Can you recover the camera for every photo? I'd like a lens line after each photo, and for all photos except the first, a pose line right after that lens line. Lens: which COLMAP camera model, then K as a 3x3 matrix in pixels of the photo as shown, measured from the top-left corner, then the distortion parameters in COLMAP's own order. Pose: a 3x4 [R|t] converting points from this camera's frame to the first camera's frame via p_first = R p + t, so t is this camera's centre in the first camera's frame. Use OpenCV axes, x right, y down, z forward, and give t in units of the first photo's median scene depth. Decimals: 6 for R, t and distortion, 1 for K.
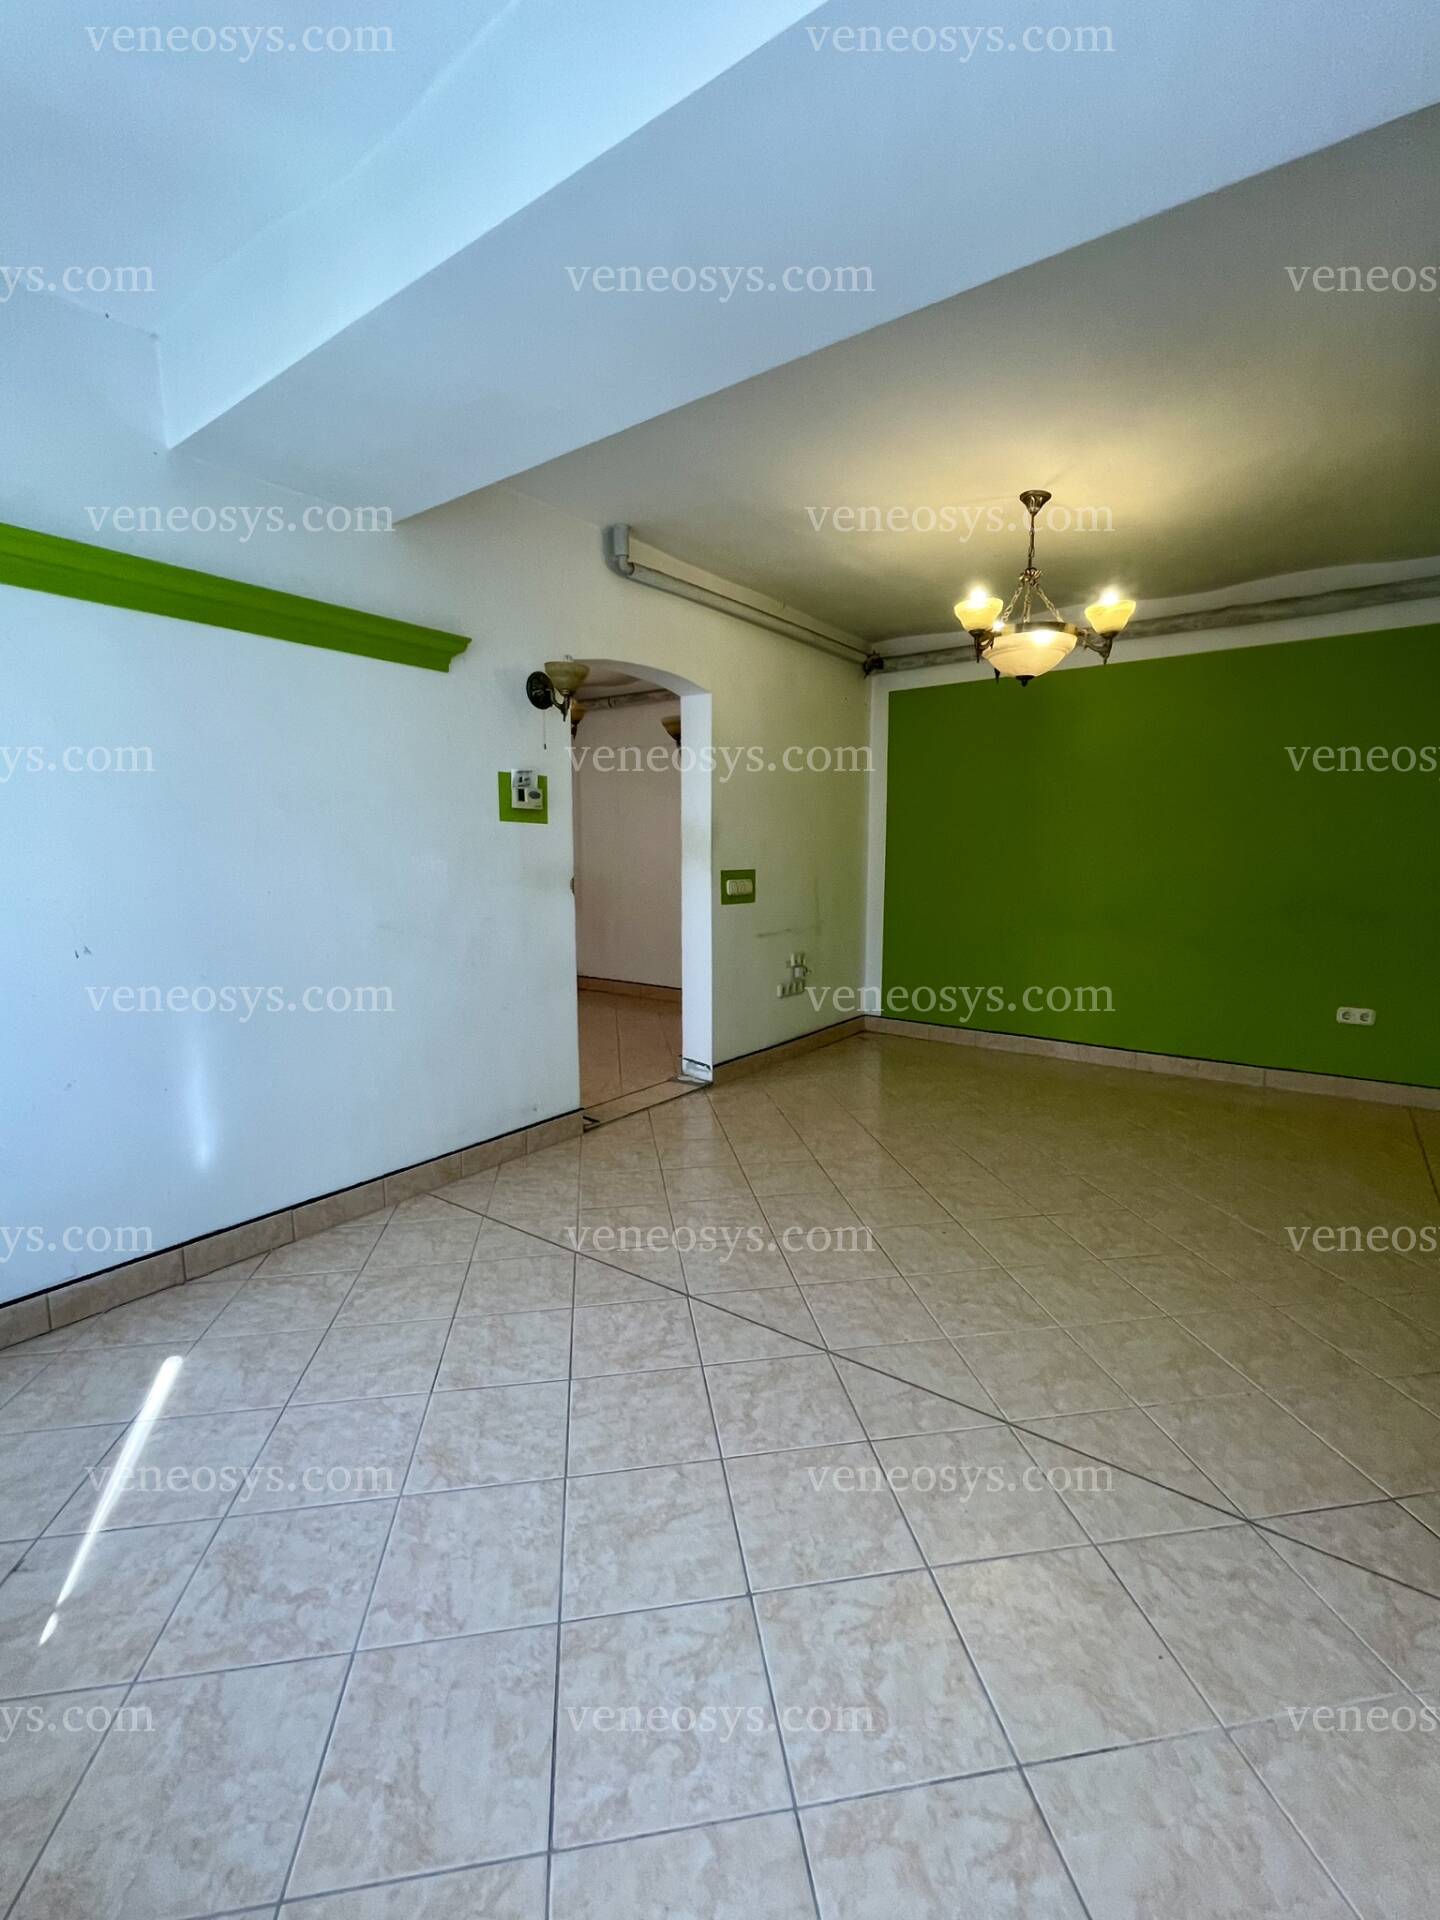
lens RADIAL K [[821.9, 0, 721.4], [0, 821.9, 959.4], [0, 0, 1]] dist [0.007175, -0.002006]
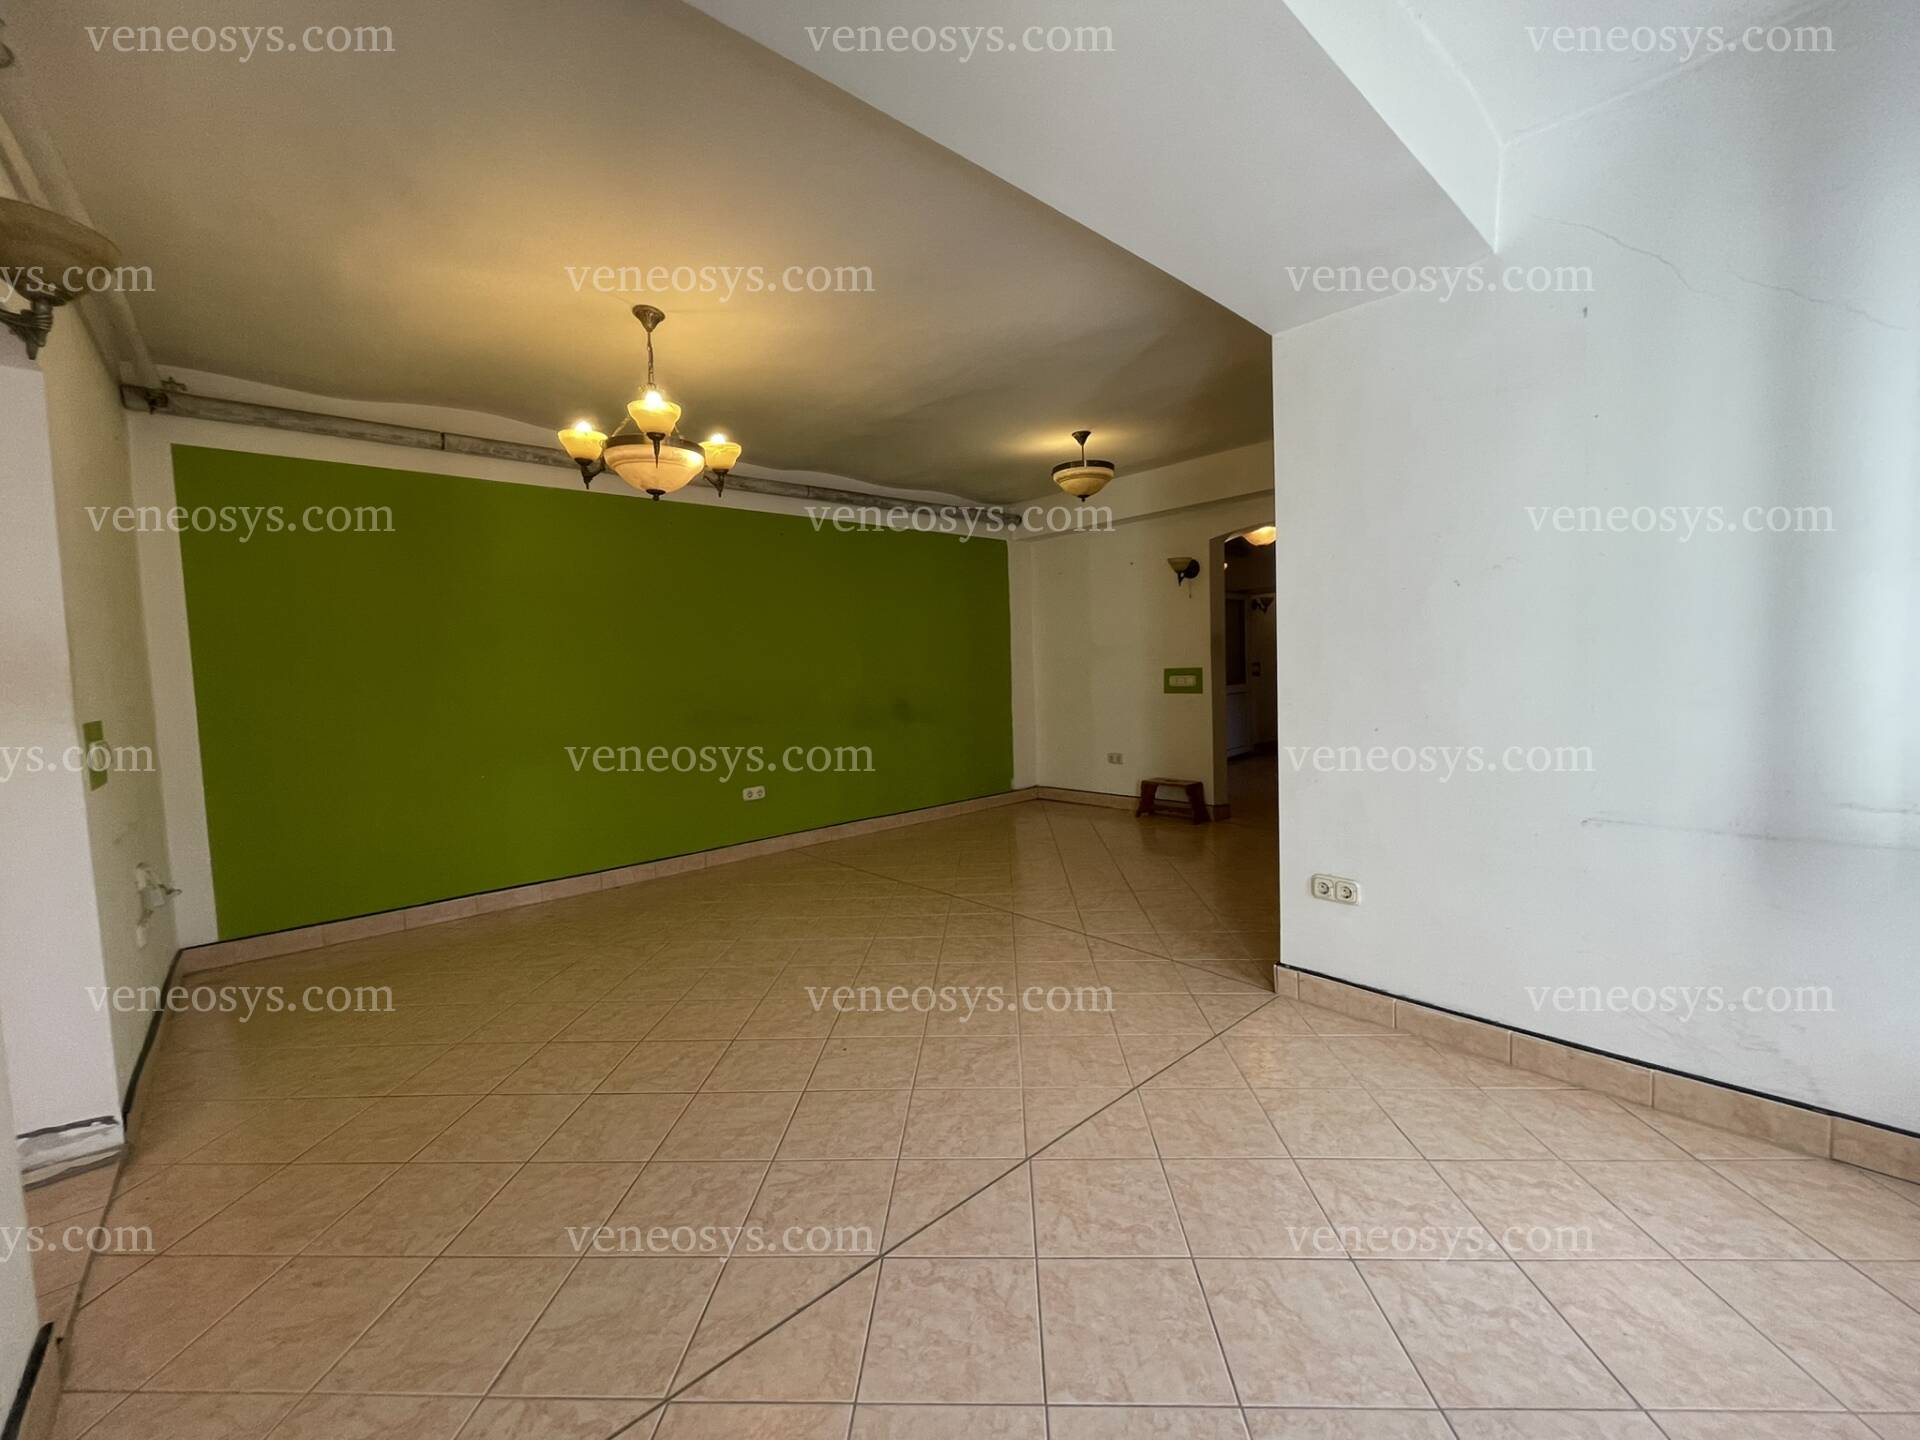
lens RADIAL K [[772.9, 0, 961.2], [0, 772.9, 716.6], [0, 0, 1]] dist [0.002065, 0.000437]
pose [[0.205363, -0.069497, 0.976215, -0.496628], [0.159784, 0.986473, 0.036614, -0.062200], [-0.965554, 0.148464, 0.213690, 0.524632]]
